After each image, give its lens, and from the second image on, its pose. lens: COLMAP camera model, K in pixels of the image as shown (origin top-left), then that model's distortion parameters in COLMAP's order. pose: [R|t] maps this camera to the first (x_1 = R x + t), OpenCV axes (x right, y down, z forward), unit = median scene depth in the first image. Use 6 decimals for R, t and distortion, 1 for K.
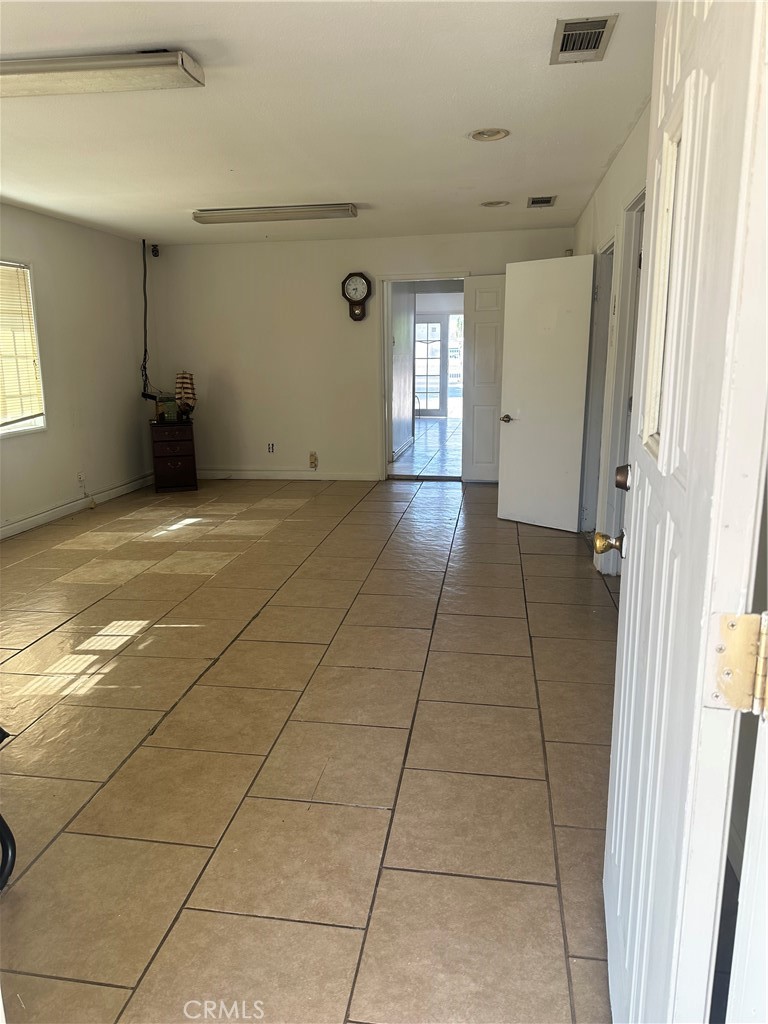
lens RADIAL K [[721.3, 0, 384.0], [0, 721.3, 512.0], [0, 0, 1]] dist [0.095181, -0.155823]
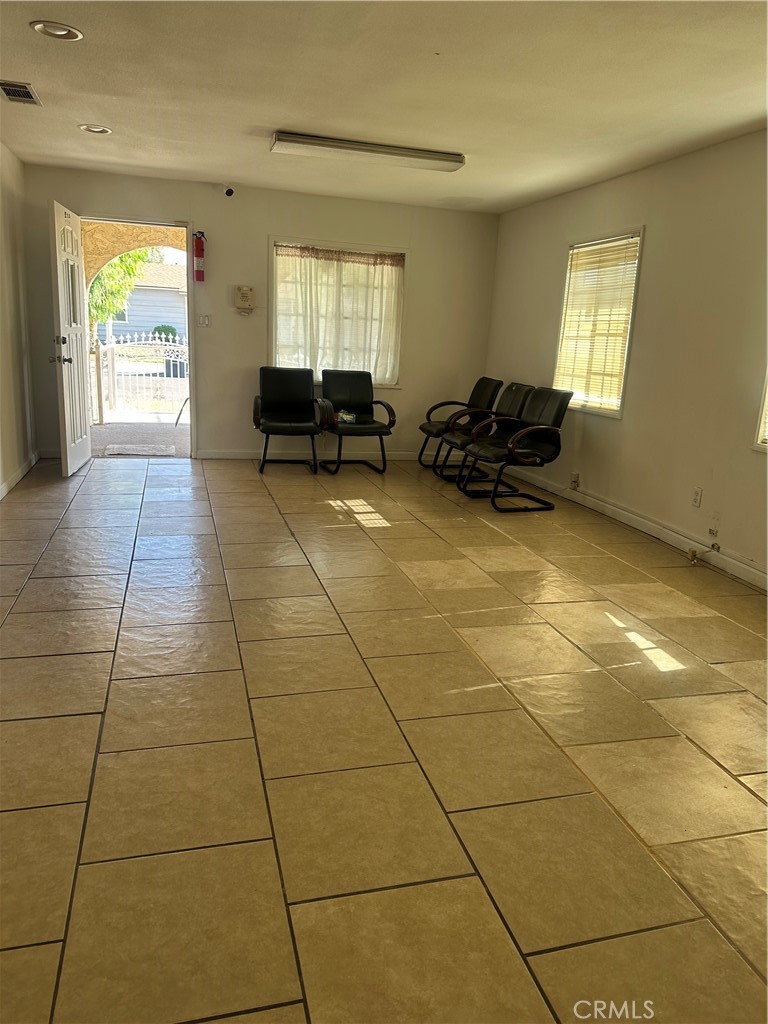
lens RADIAL K [[721.3, 0, 384.0], [0, 721.3, 512.0], [0, 0, 1]] dist [0.095181, -0.155823]
pose [[-0.910254, 0.060032, -0.409675, 0.149030], [-0.133374, 0.894183, 0.427373, -0.361794], [0.391981, 0.443658, -0.805927, 1.710669]]
